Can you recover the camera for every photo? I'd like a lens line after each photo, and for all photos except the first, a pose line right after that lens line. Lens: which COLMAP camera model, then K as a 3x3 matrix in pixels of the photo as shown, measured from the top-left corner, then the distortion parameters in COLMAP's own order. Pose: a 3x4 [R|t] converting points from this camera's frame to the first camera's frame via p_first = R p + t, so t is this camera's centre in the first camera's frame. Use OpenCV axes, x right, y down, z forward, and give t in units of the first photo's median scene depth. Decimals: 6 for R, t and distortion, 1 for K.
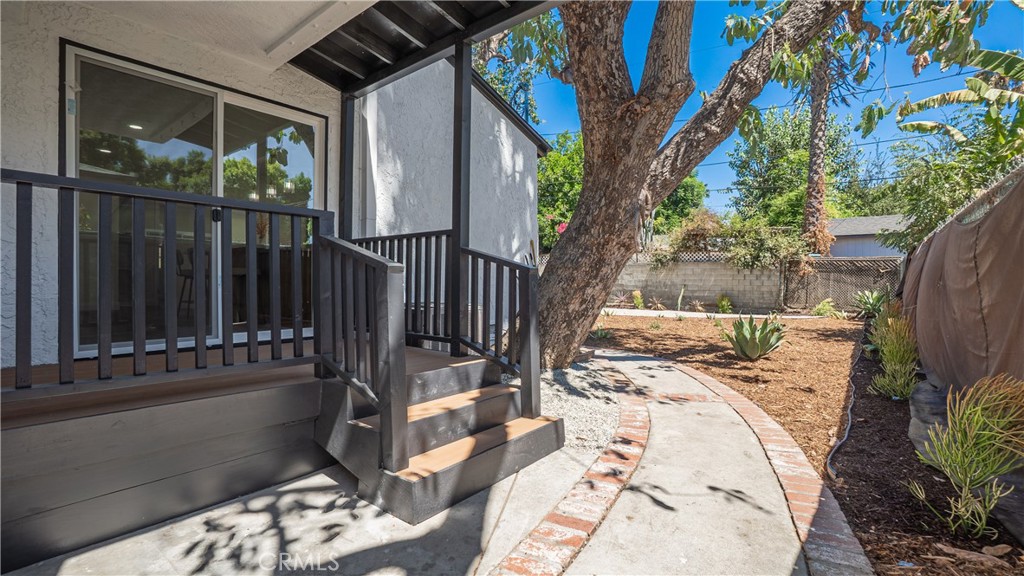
lens RADIAL K [[453.8, 0, 512.0], [0, 453.8, 288.0], [0, 0, 1]] dist [-0.031358, -0.000031]
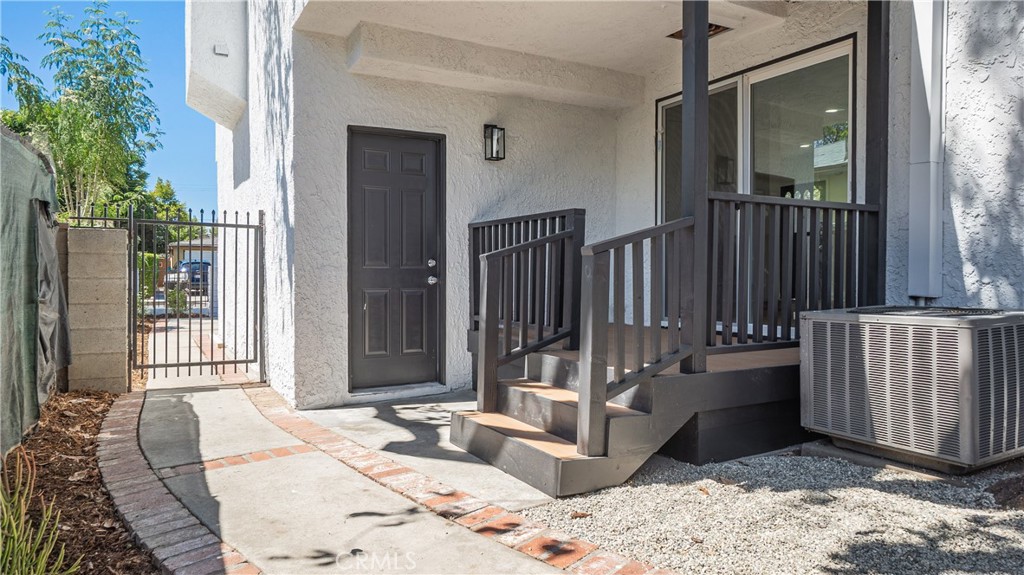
lens RADIAL K [[628.5, 0, 512.0], [0, 628.5, 287.5], [0, 0, 1]] dist [-0.003248, -0.000745]
pose [[-0.380169, 0.023616, -0.924616, 1.413603], [-0.008543, 0.999542, 0.029043, -0.014948], [0.924878, 0.018940, -0.379793, 1.777710]]
